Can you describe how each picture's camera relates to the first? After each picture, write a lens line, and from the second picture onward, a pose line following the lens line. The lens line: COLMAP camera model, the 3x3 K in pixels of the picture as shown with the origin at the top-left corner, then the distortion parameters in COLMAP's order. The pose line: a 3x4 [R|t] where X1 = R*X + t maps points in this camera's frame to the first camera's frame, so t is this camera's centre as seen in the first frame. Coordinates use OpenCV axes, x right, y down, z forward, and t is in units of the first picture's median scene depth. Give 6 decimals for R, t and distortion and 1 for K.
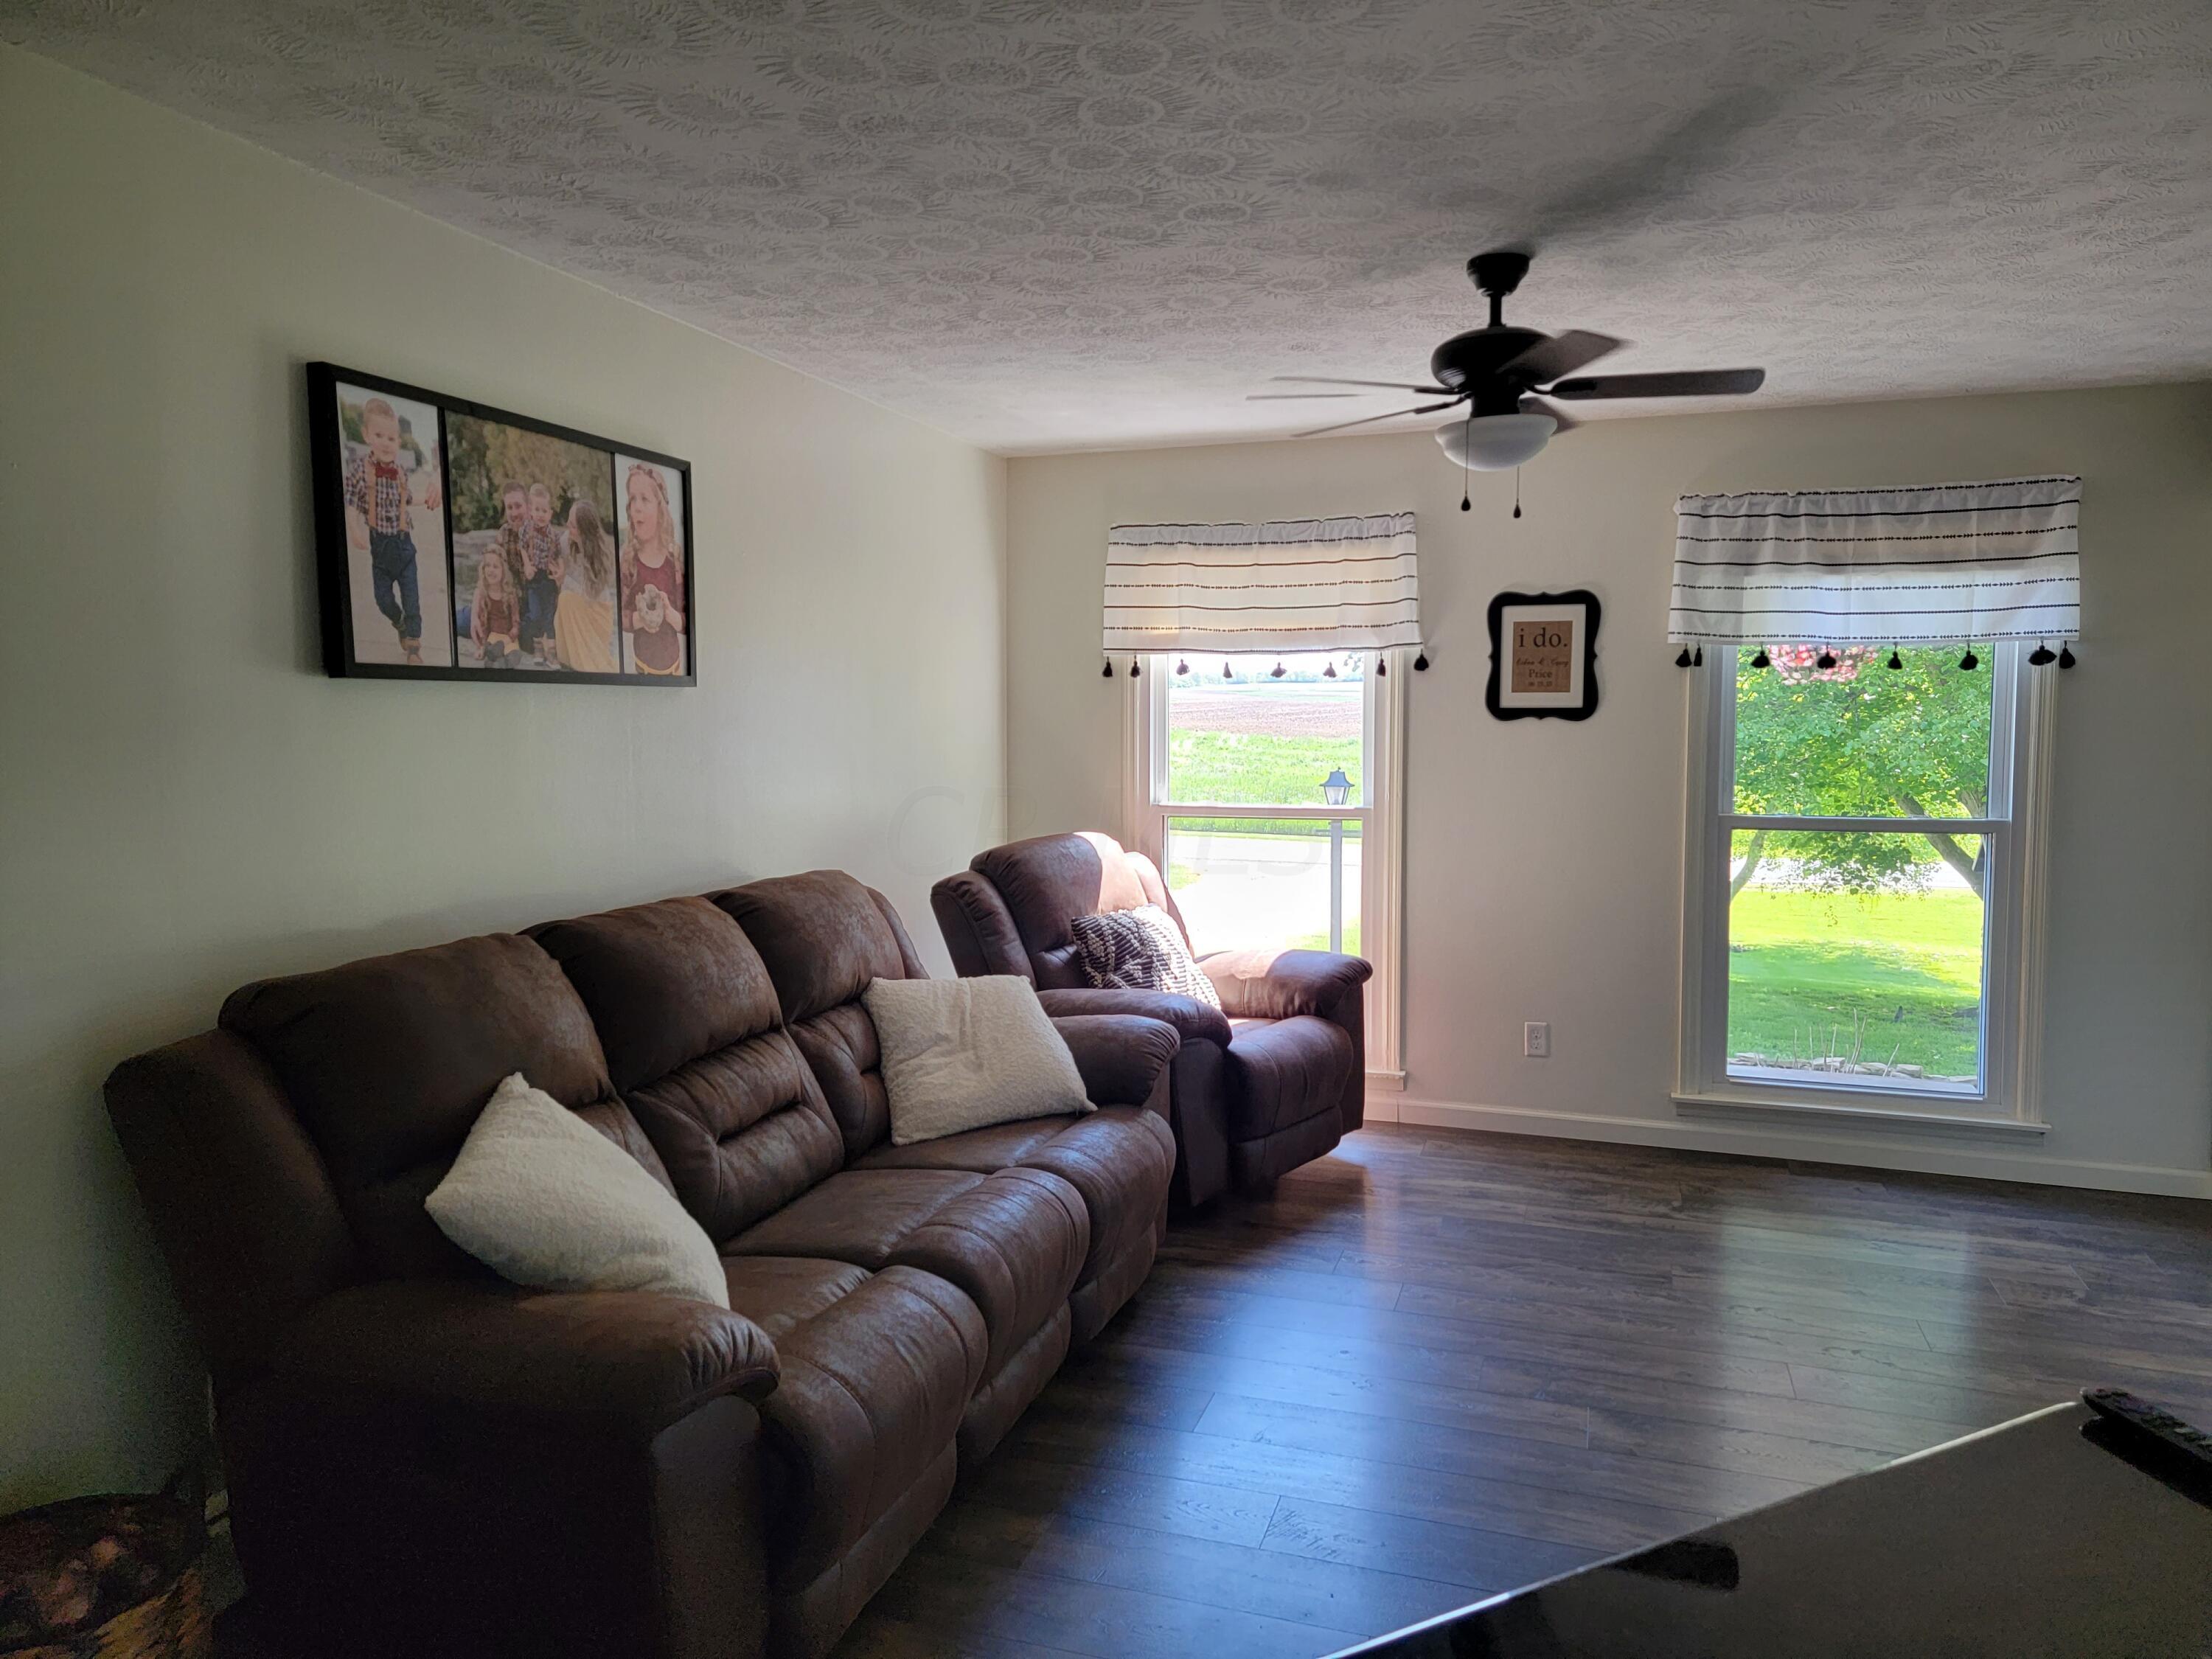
lens RADIAL K [[1549.6, 0, 1097.0], [0, 1549.6, 828.3], [0, 0, 1]] dist [0.057273, -0.010731]
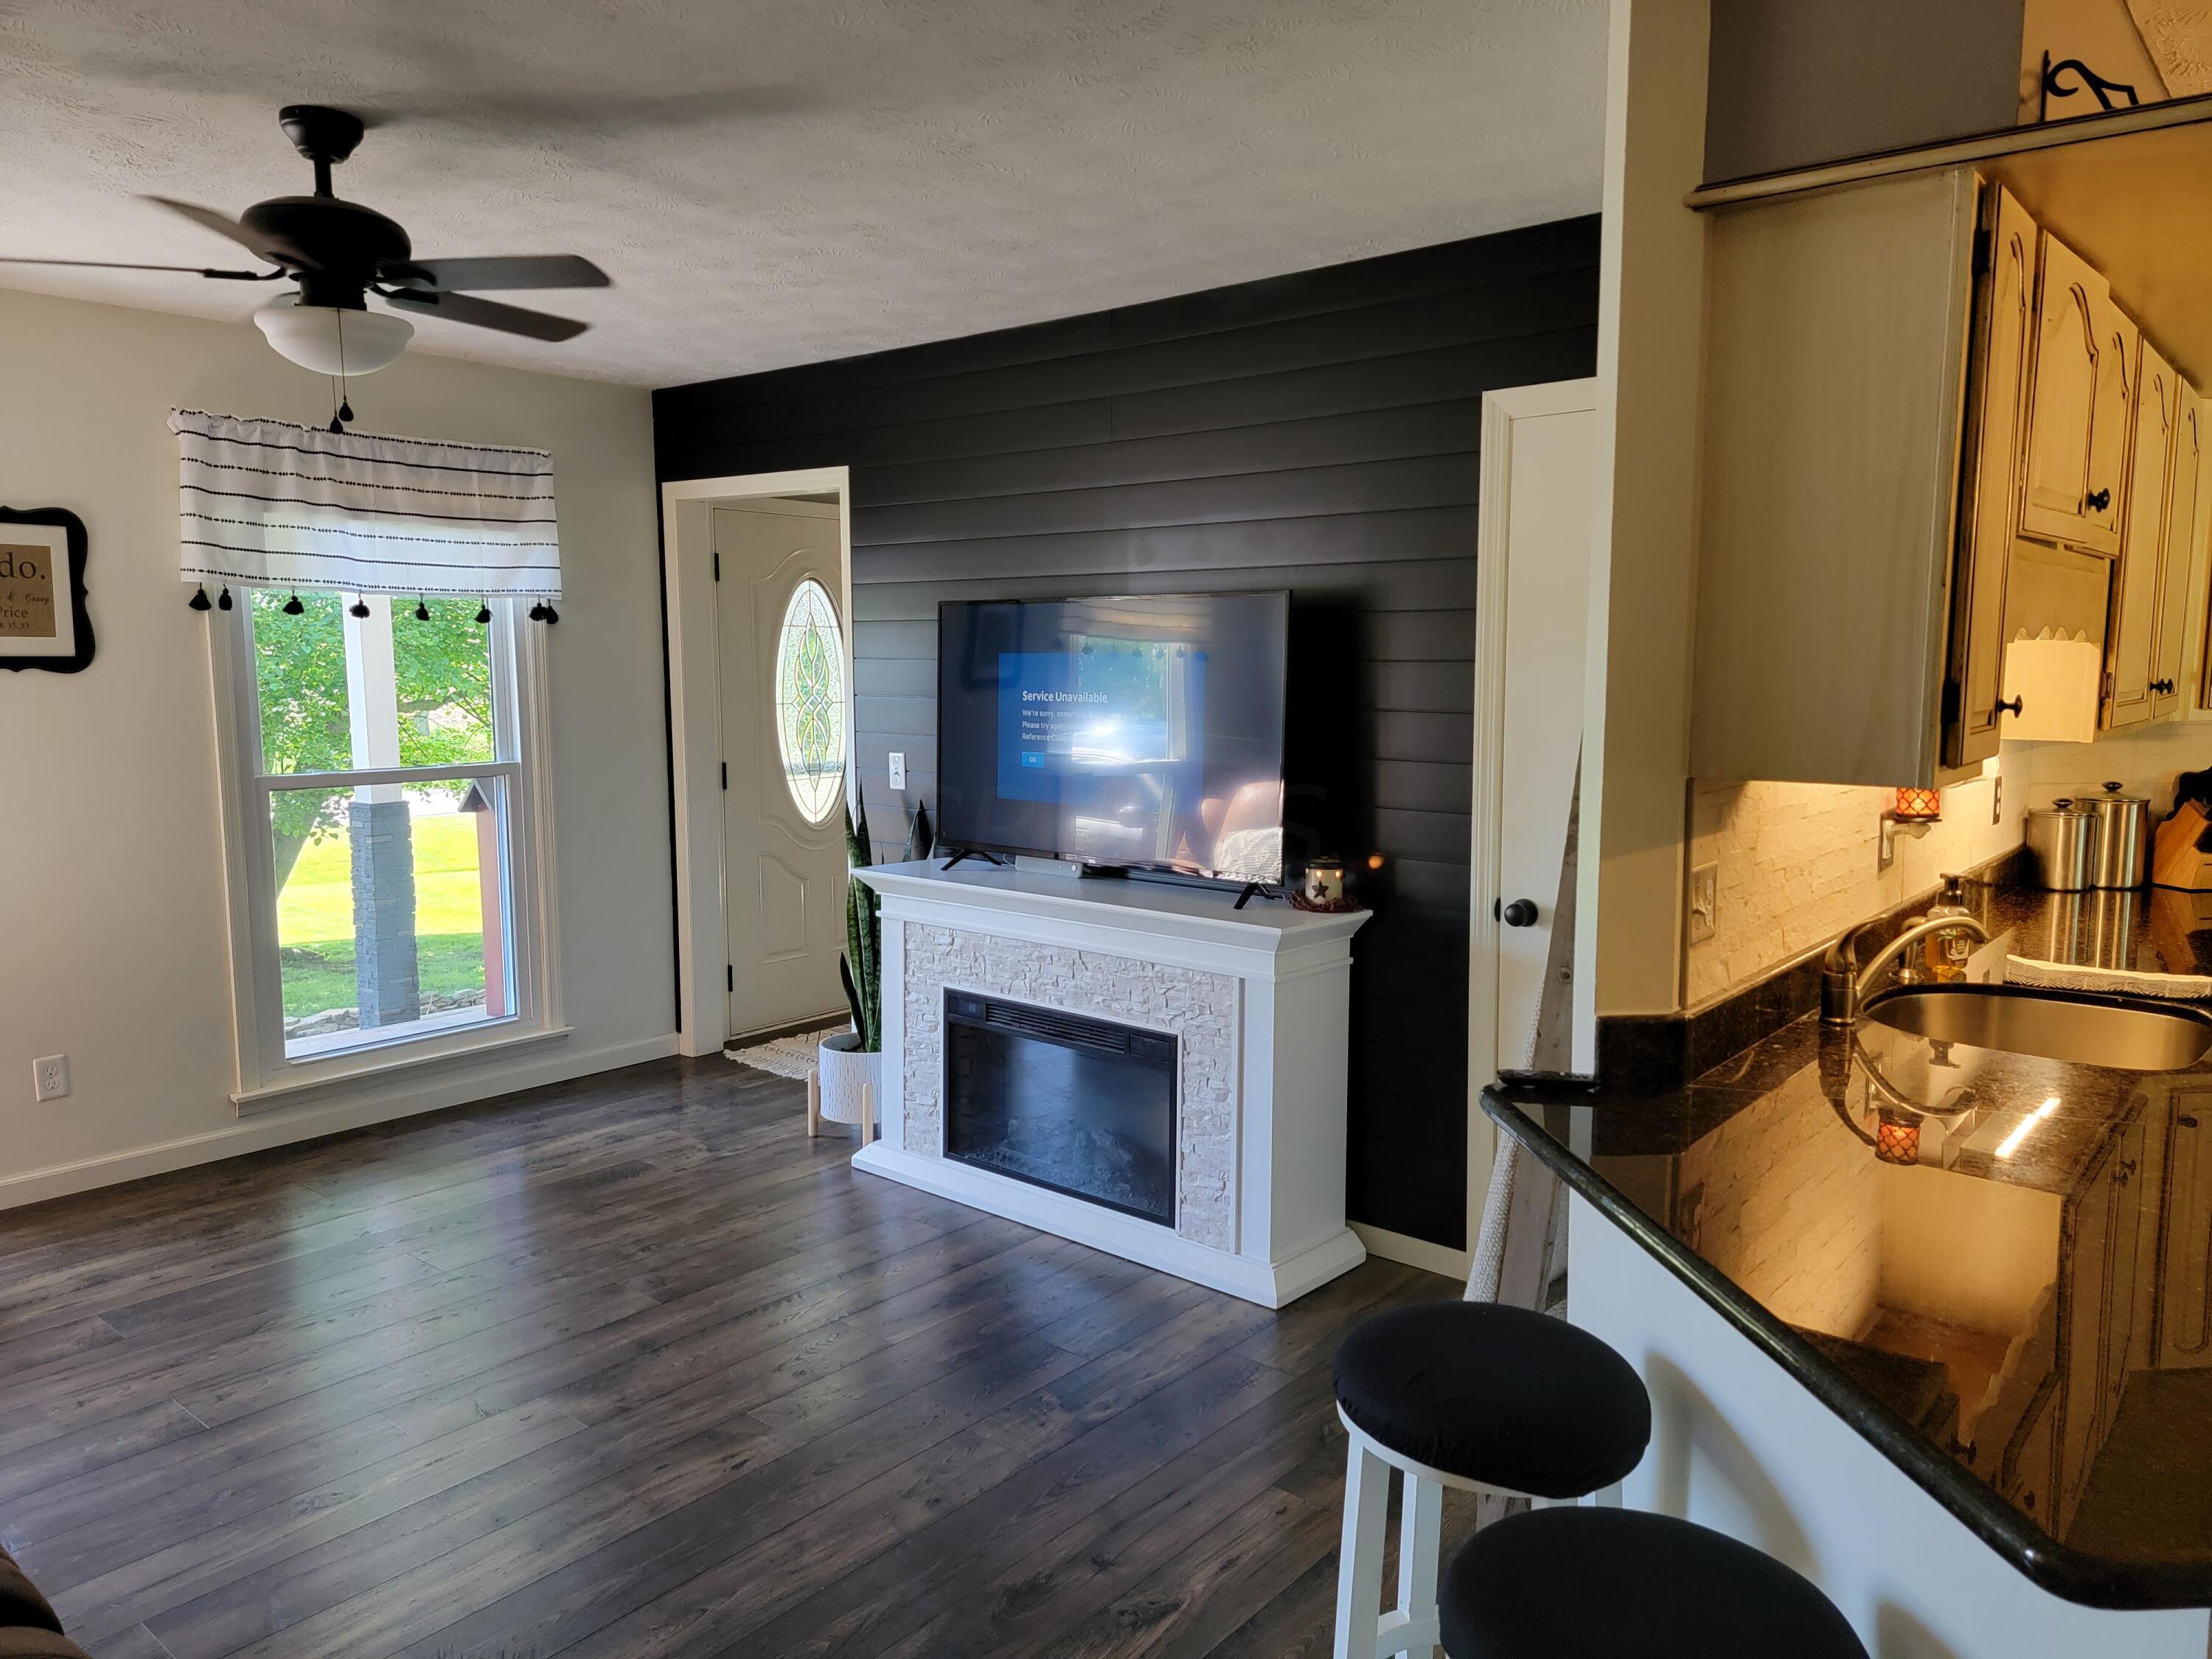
lens RADIAL K [[1549.6, 0, 1127.0], [0, 1549.6, 834.9], [0, 0, 1]] dist [0.057273, -0.010731]
pose [[0.357790, -0.109161, 0.927400, -0.408126], [0.074552, 0.993313, 0.088157, -0.027179], [-0.930821, 0.037598, 0.363536, 0.309647]]
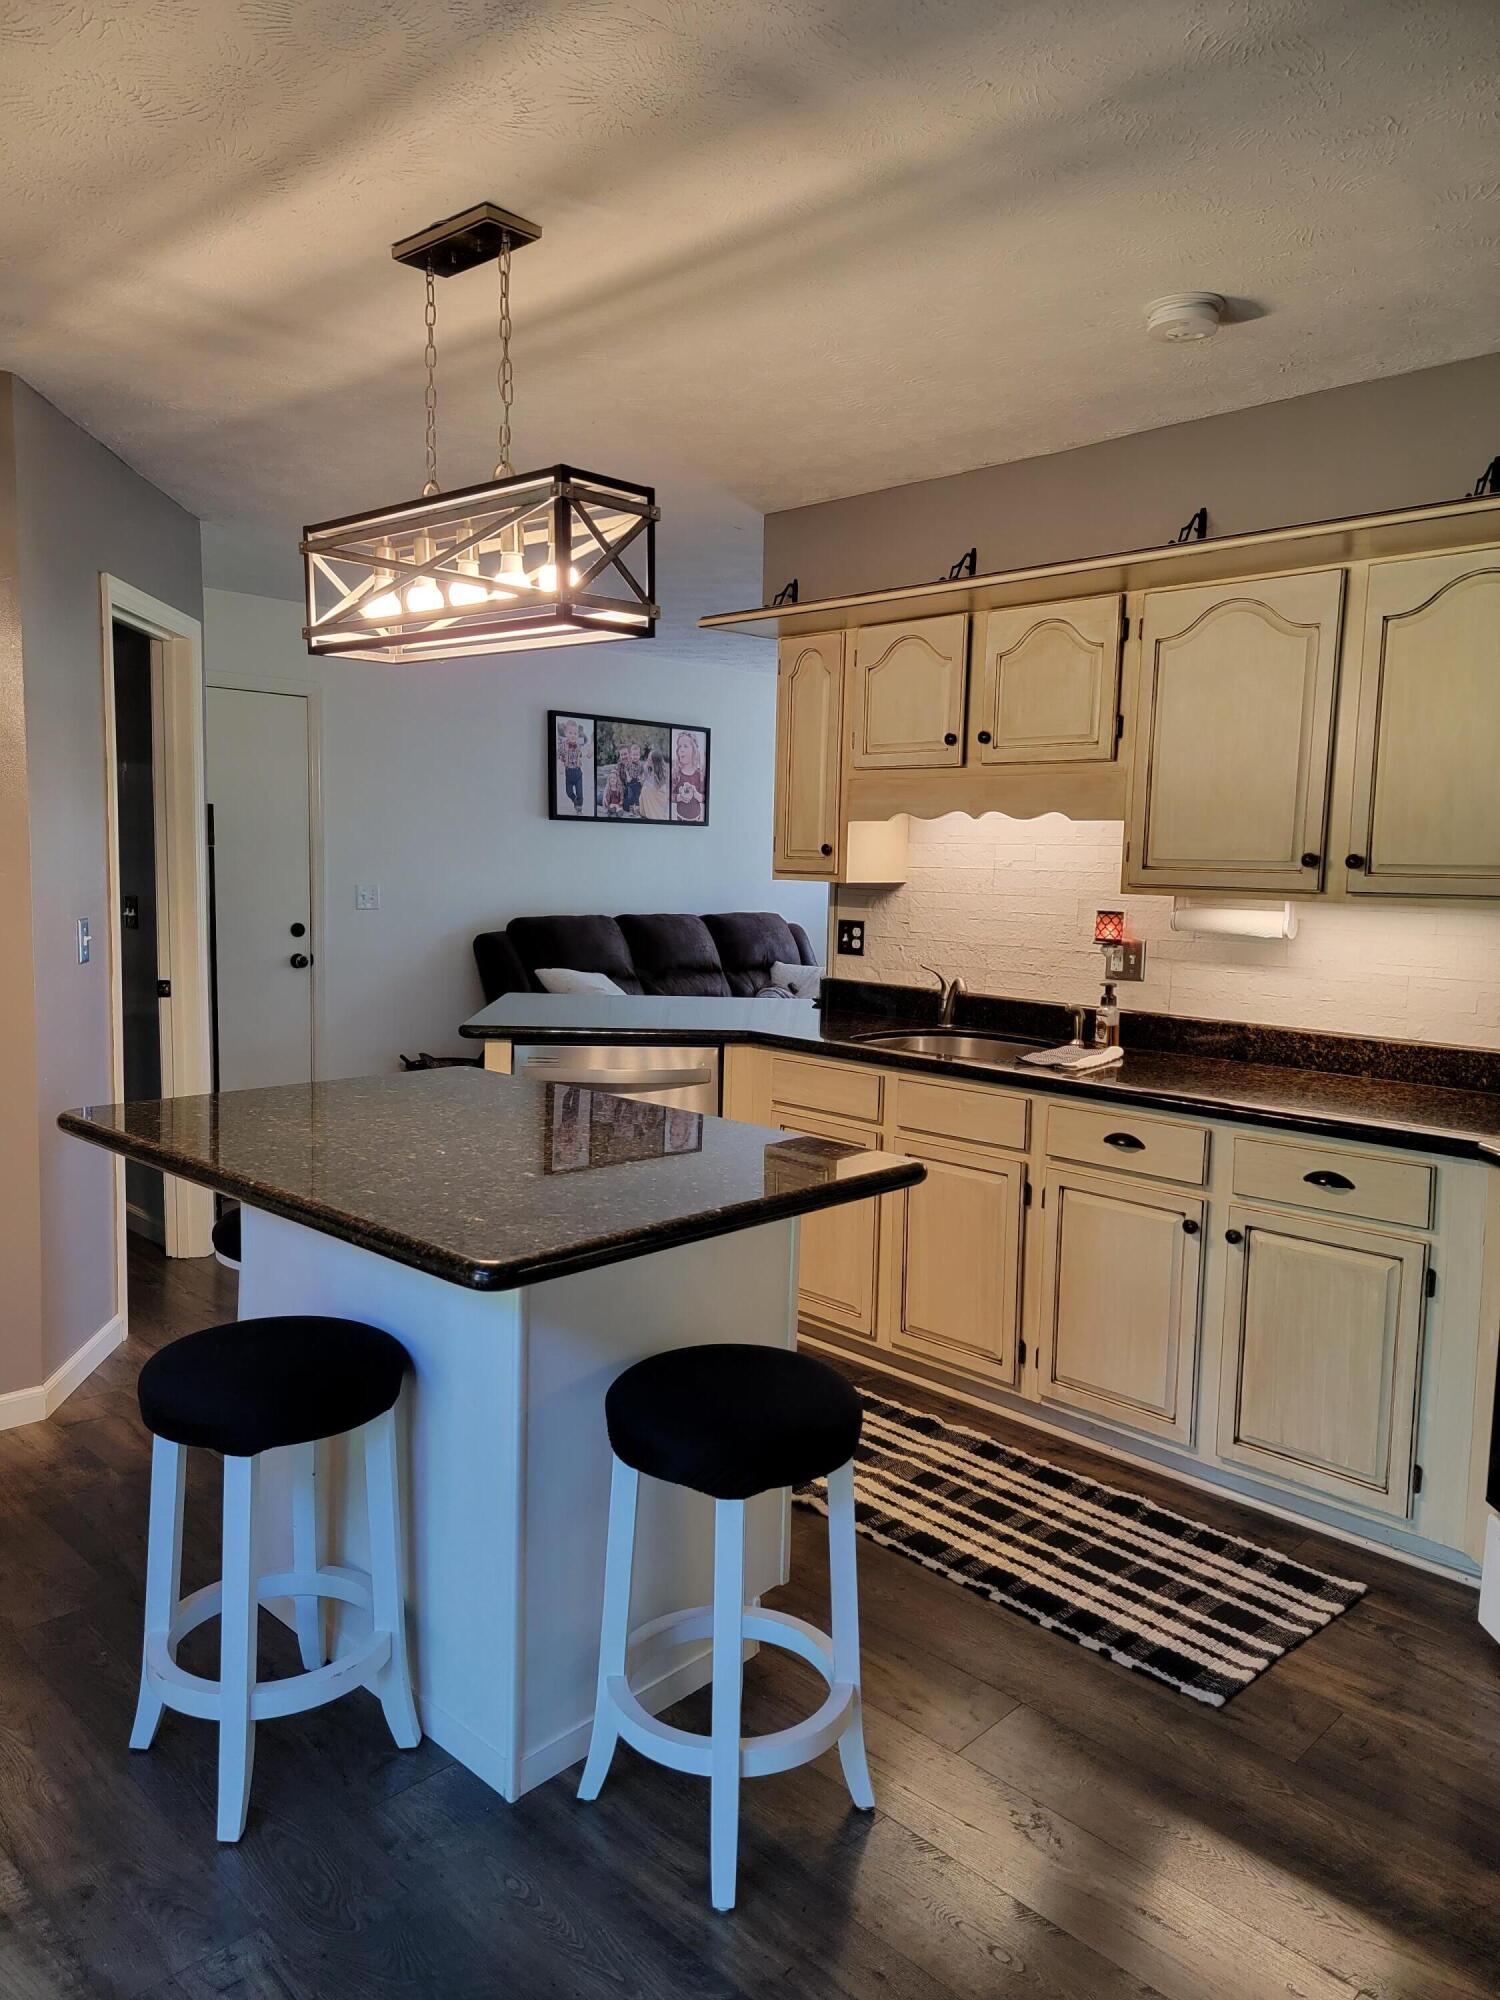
lens RADIAL K [[1401.1, 0, 748.0], [0, 1401.1, 1006.1], [0, 0, 1]] dist [0.057273, -0.010731]
pose [[0.899822, 0.068824, -0.430795, 0.819915], [-0.057656, 0.997577, 0.038943, 0.103986], [0.432431, -0.010204, 0.901609, -0.981275]]
